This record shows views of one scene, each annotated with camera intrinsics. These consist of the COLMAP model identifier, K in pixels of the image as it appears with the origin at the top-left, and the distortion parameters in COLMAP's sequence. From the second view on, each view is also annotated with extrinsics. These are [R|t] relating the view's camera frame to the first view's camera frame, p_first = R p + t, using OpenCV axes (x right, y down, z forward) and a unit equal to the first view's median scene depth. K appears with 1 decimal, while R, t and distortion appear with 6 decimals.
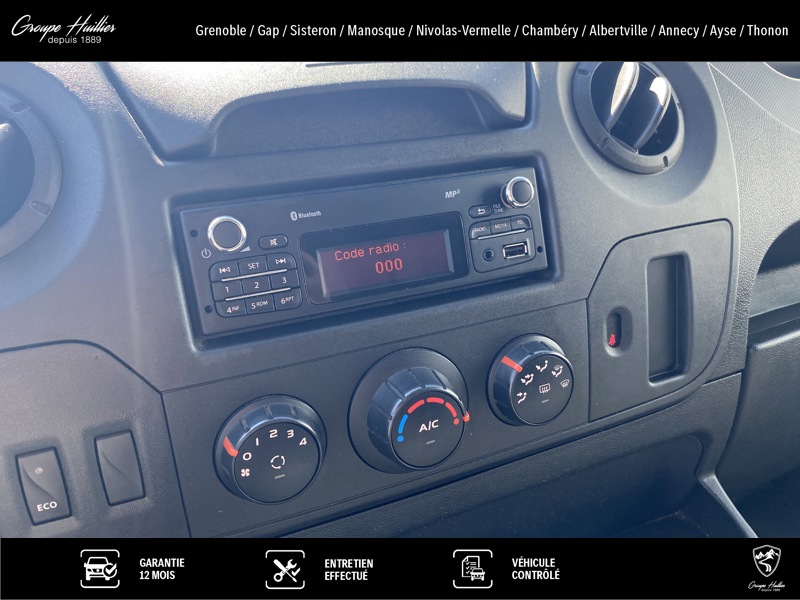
lens RADIAL K [[594.2, 0, 399.8], [0, 594.2, 297.7], [0, 0, 1]] dist [-0.014880, -0.004060]
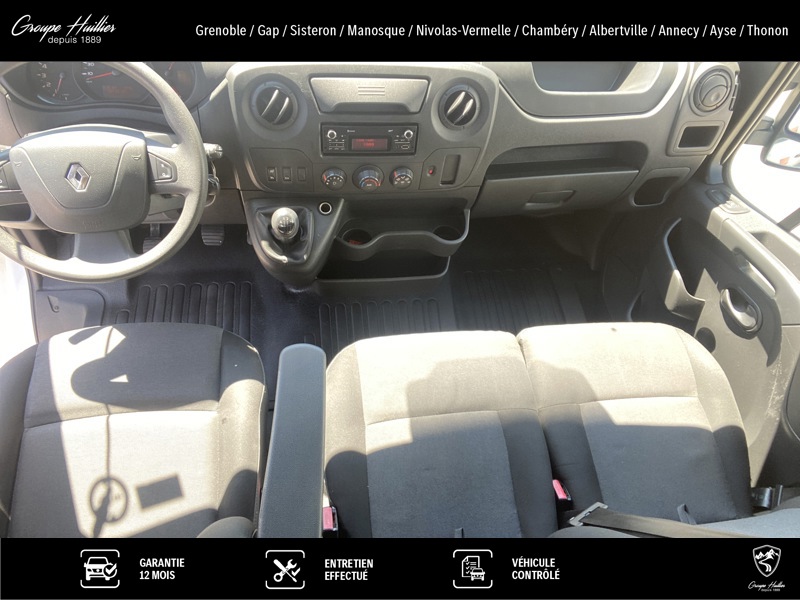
lens RADIAL K [[544.0, 0, 399.1], [0, 544.0, 299.0], [0, 0, 1]] dist [-0.001612, 0.002421]
pose [[0.951040, 0.308992, -0.006908, 0.493782], [-0.236917, 0.743191, 0.625729, -1.551697], [0.198480, -0.593457, 0.780010, -2.327766]]
